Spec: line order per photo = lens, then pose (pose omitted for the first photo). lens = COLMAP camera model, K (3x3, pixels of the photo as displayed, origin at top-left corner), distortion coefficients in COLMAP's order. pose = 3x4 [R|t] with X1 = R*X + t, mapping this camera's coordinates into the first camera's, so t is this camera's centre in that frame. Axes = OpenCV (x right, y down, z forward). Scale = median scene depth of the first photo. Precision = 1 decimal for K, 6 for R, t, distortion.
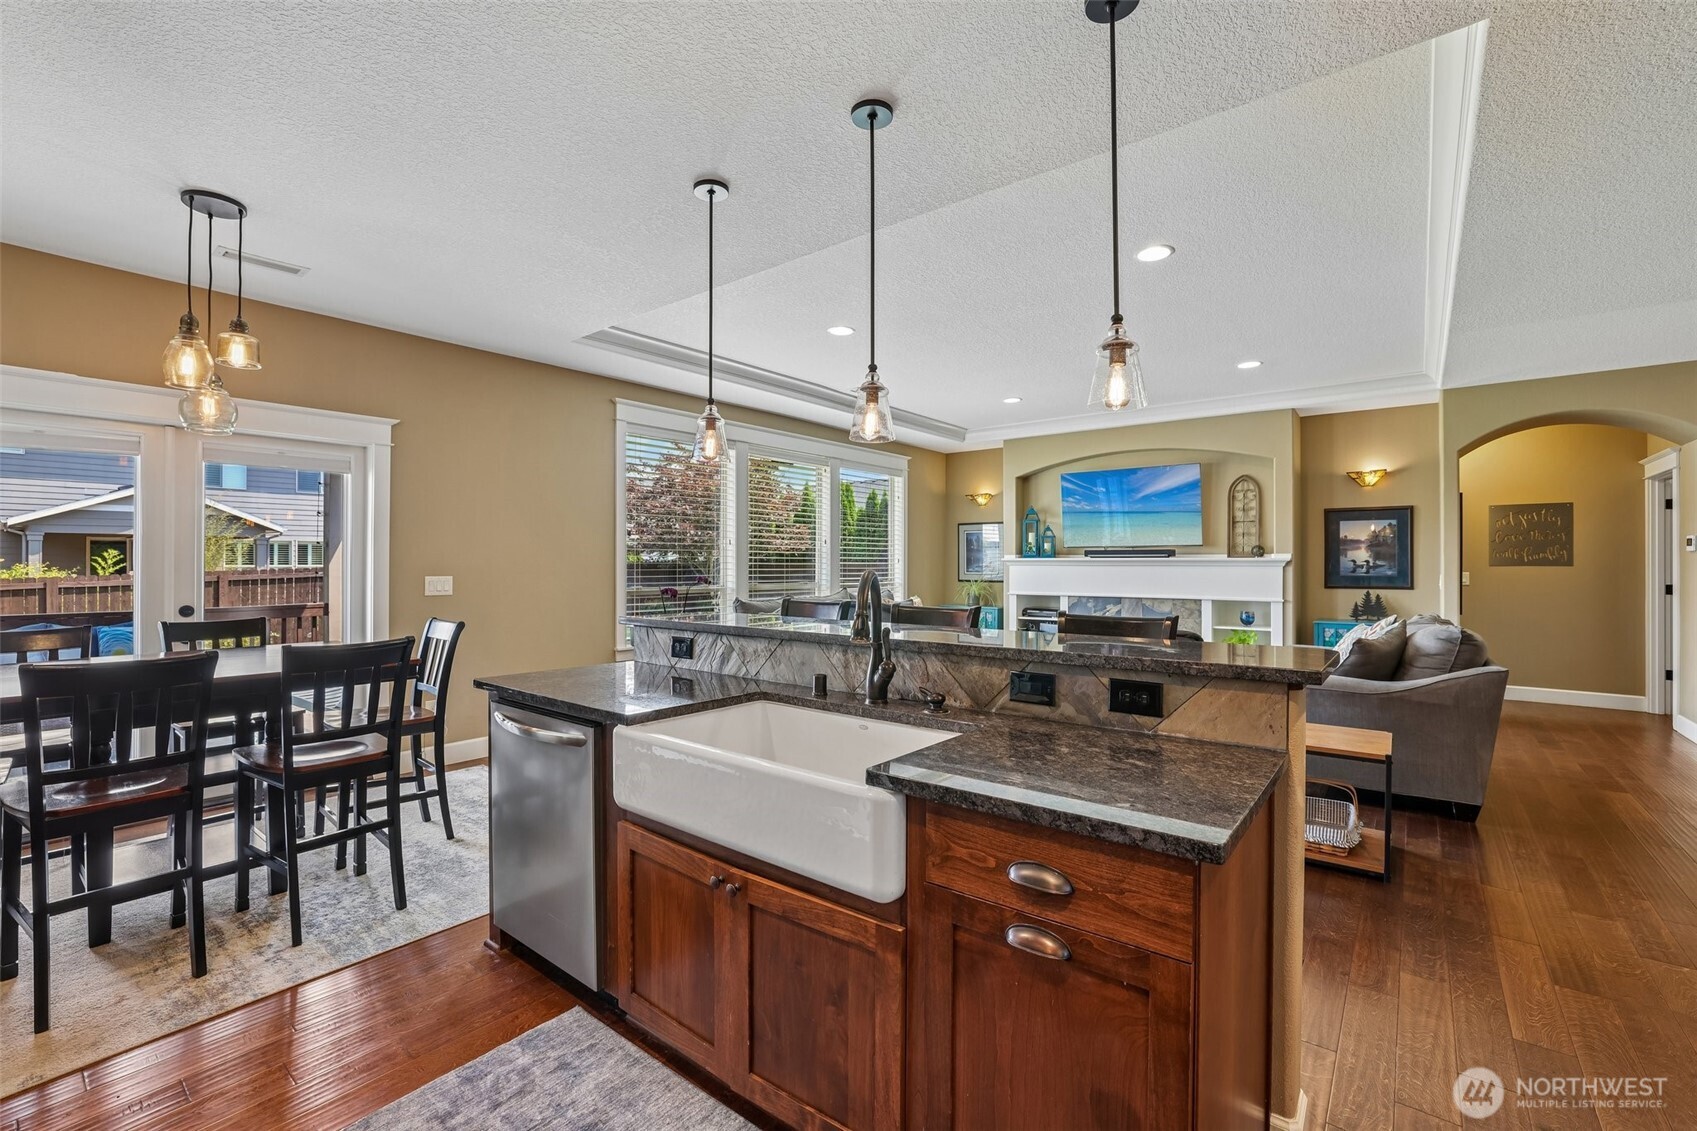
lens RADIAL K [[762.3, 0, 848.5], [0, 762.3, 565.5], [0, 0, 1]] dist [-0.028282, 0.000611]
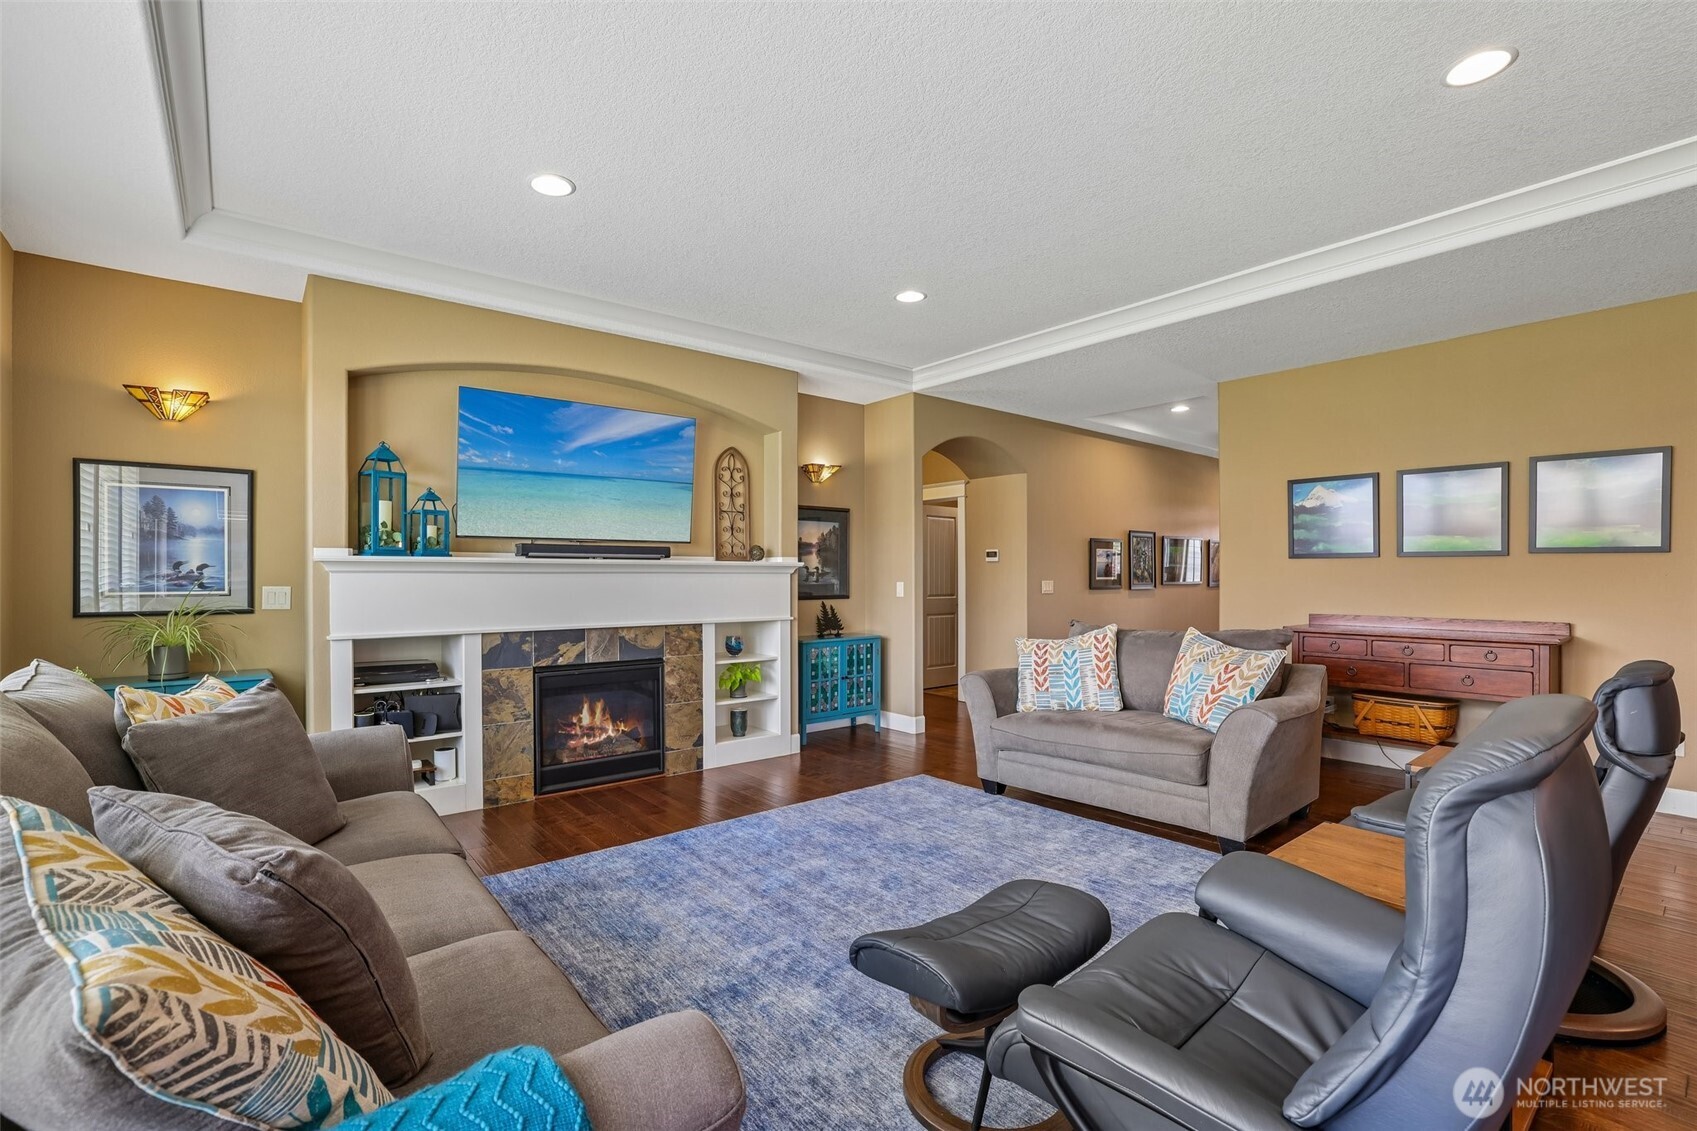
lens RADIAL K [[770.6, 0, 850.4], [0, 770.6, 577.2], [0, 0, 1]] dist [-0.002666, 0.000048]
pose [[0.210437, -0.002664, 0.977604, -0.170473], [0.004930, 0.999986, 0.001664, 0.003685], [-0.977595, 0.004470, 0.210448, 0.728957]]
